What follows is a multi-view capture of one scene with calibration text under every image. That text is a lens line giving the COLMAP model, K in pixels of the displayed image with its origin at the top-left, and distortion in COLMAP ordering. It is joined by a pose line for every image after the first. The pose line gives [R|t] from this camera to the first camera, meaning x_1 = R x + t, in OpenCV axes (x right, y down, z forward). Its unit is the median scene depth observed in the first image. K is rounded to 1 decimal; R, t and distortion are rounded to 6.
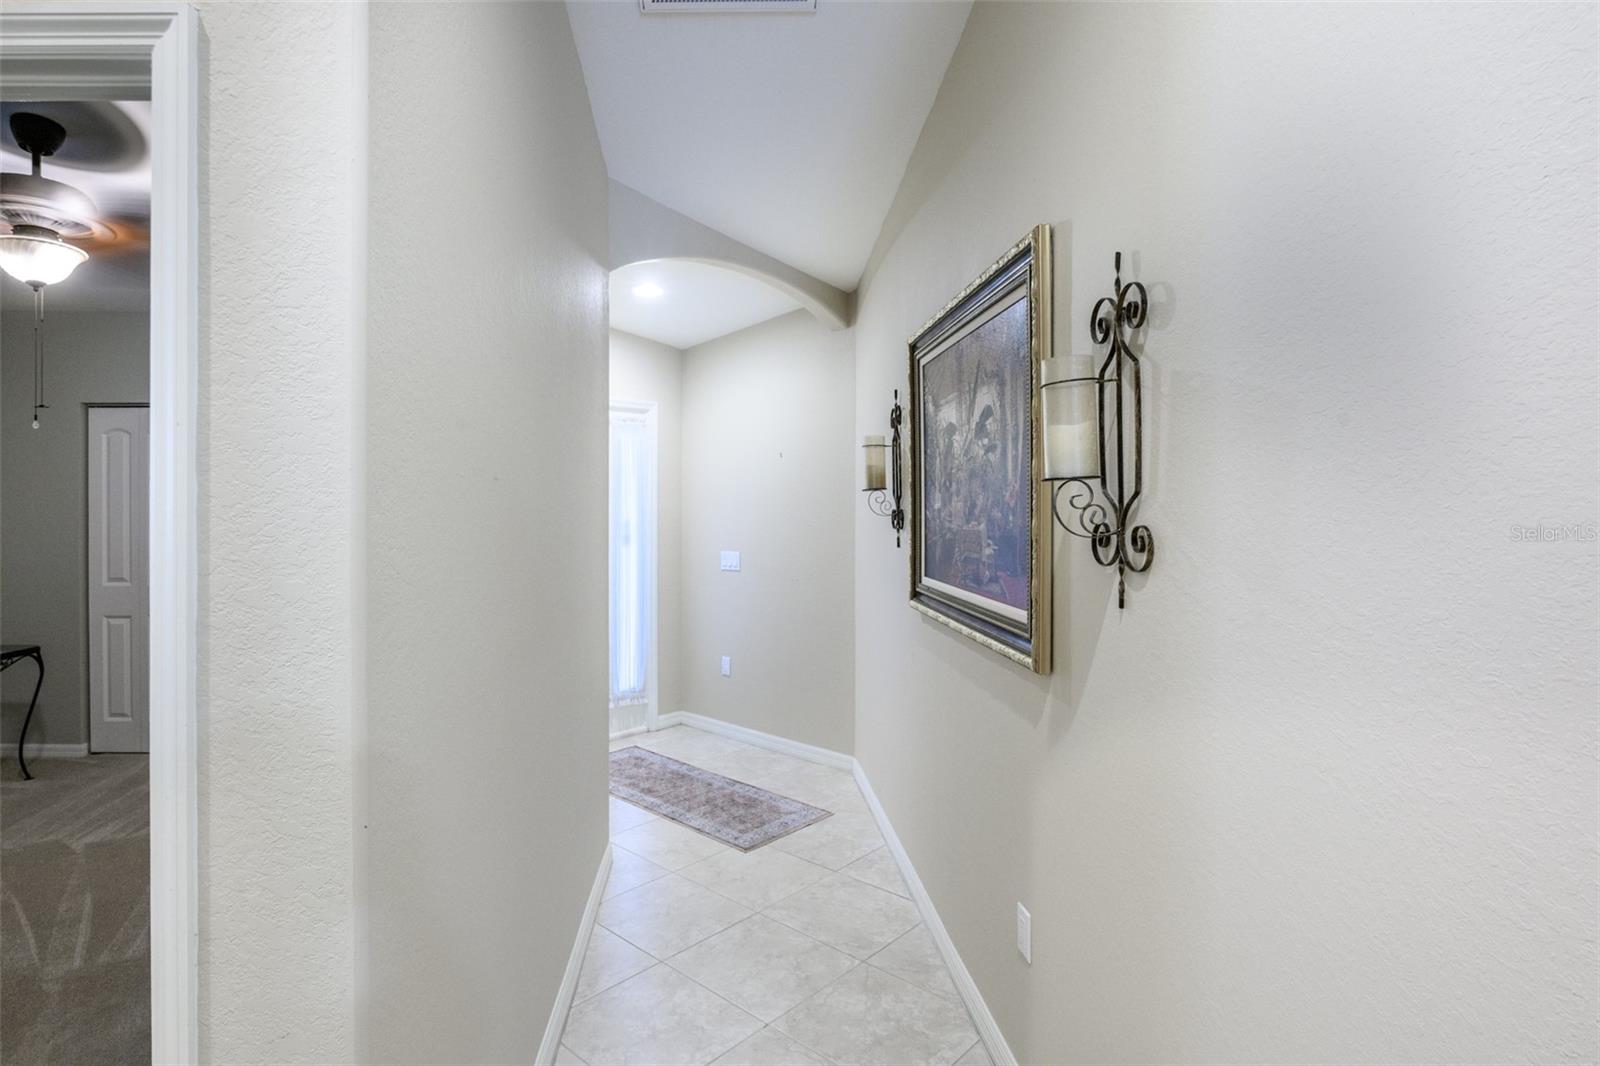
lens RADIAL K [[809.6, 0, 701.4], [0, 809.6, 507.5], [0, 0, 1]] dist [-0.001932, -0.000164]
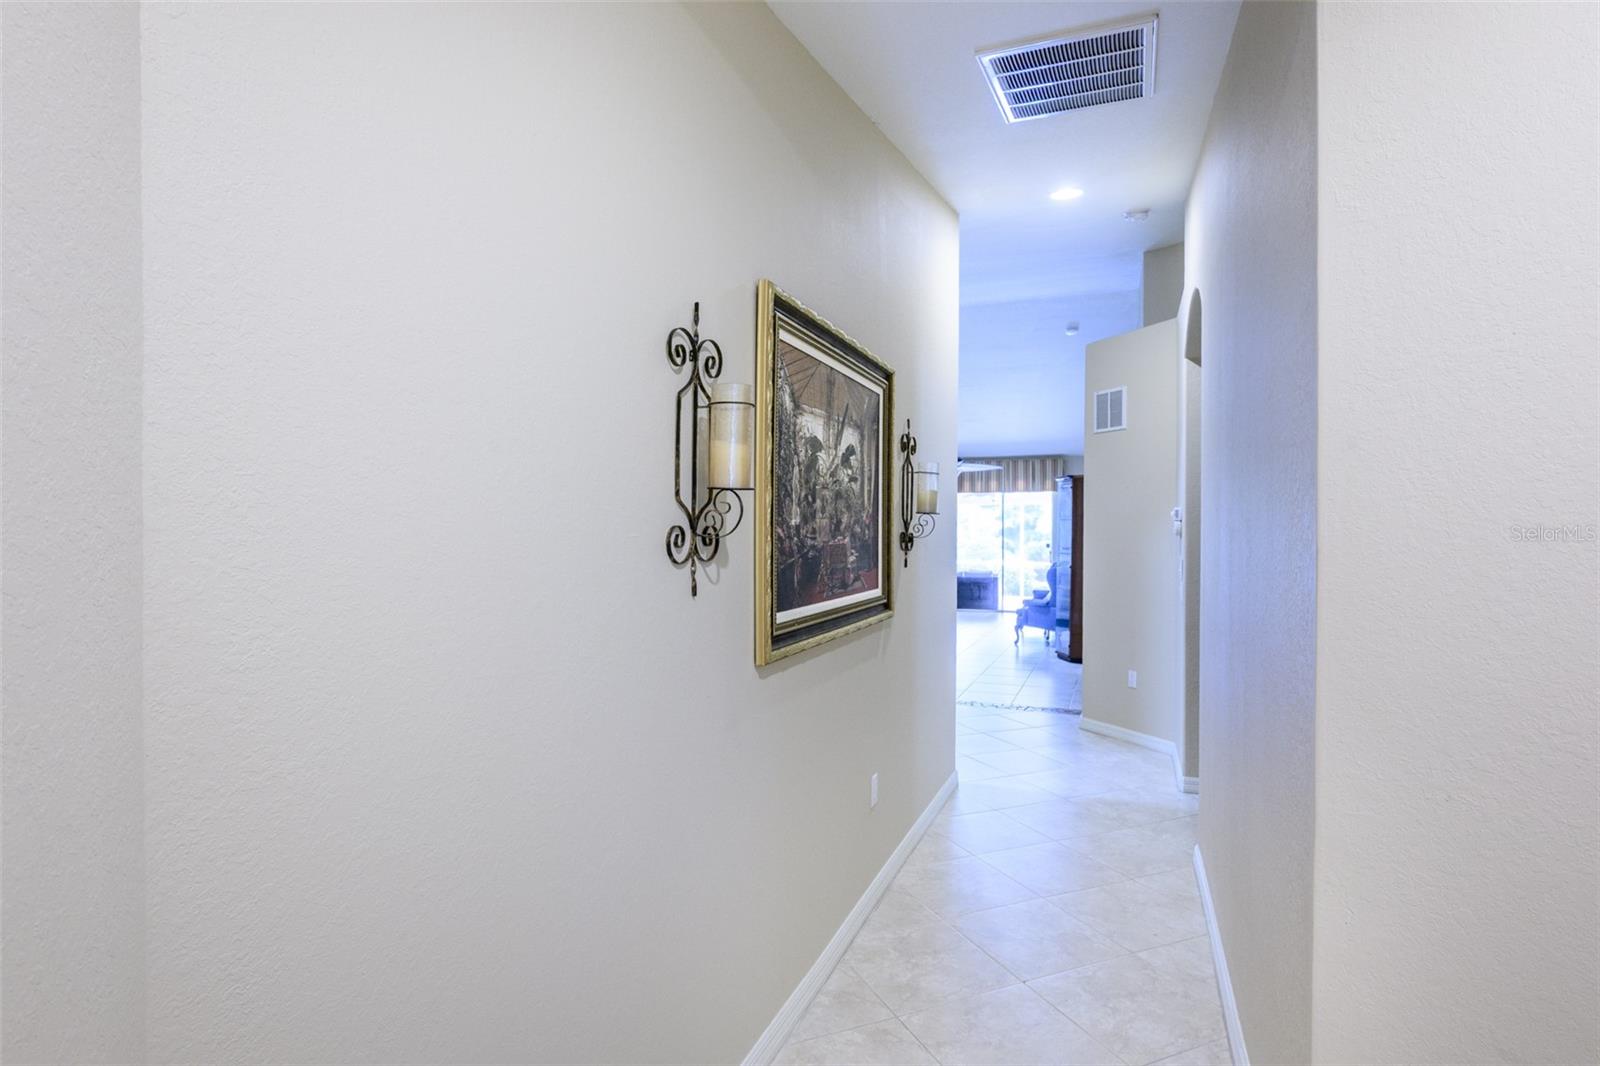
lens RADIAL K [[807.3, 0, 800.0], [0, 807.3, 533.0], [0, 0, 1]] dist [0.002582, 0.000710]
pose [[-0.934743, -0.006649, 0.355263, -0.018610], [-0.004293, 0.999963, 0.007419, 0.003413], [-0.355299, 0.005410, -0.934737, 1.750983]]
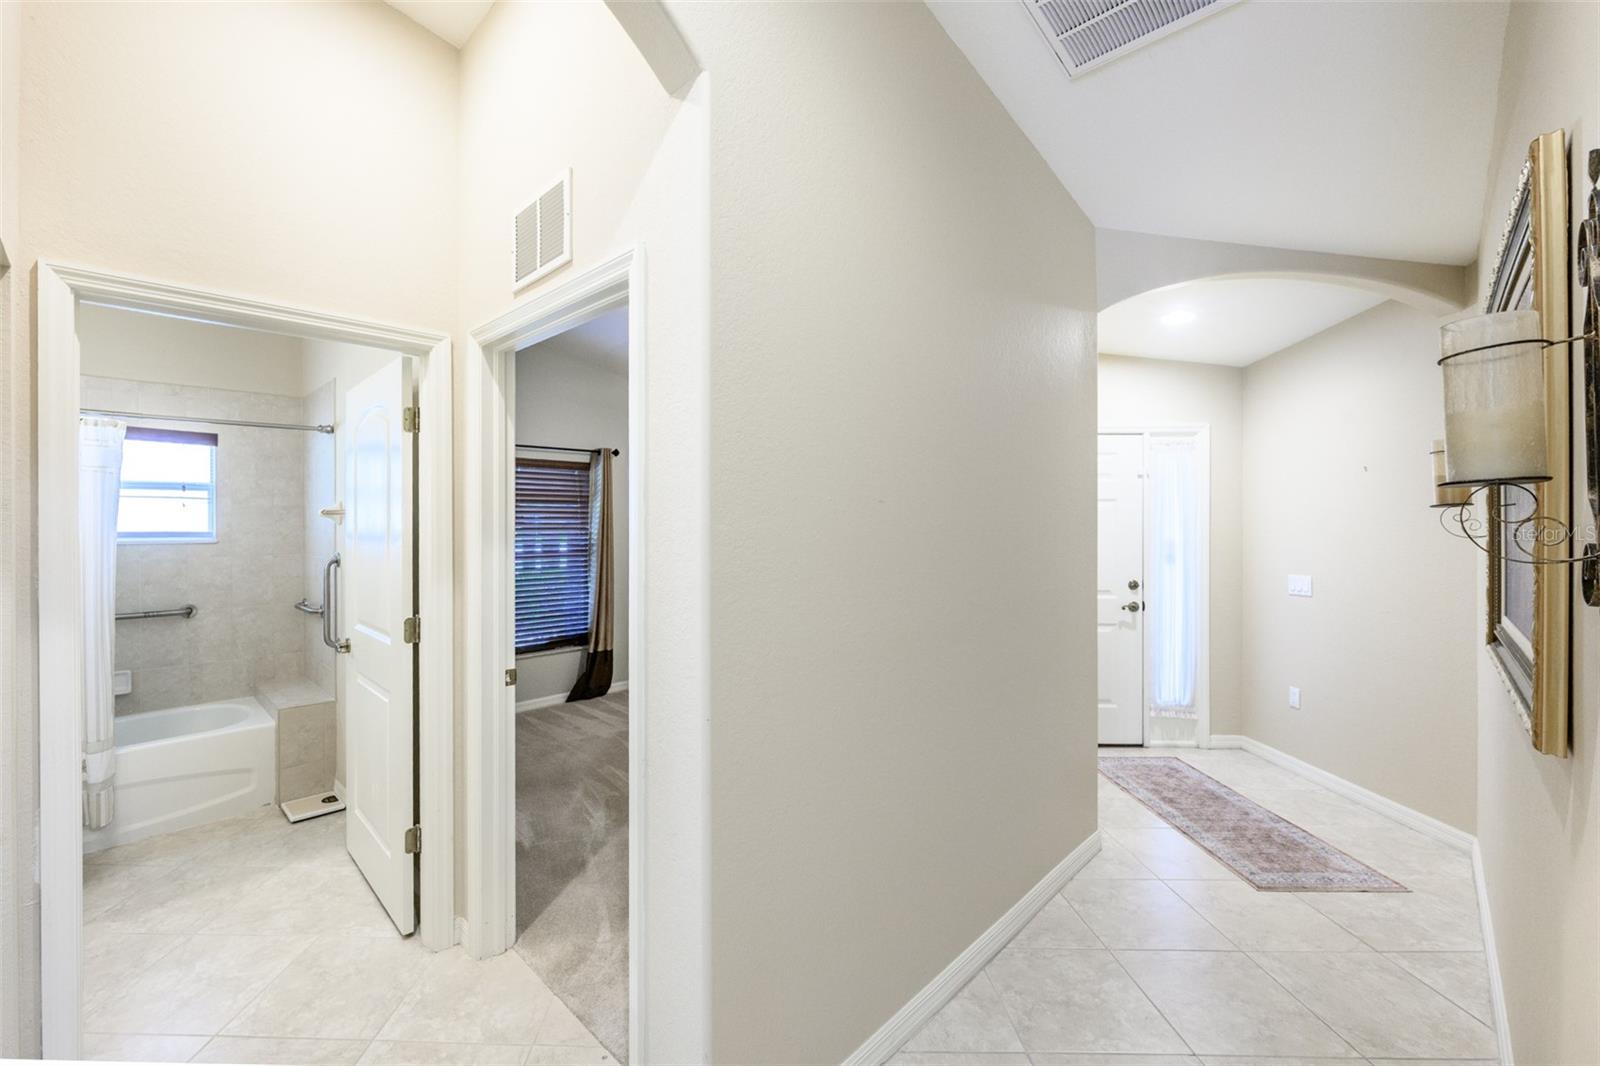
lens RADIAL K [[645.8, 0, 759.9], [0, 645.8, 526.6], [0, 0, 1]] dist [-0.000917, -0.000243]
pose [[0.711489, 0.002799, -0.702691, 0.205157], [-0.005106, 0.999986, -0.001186, 0.004287], [0.702678, 0.004432, 0.711494, 0.060271]]
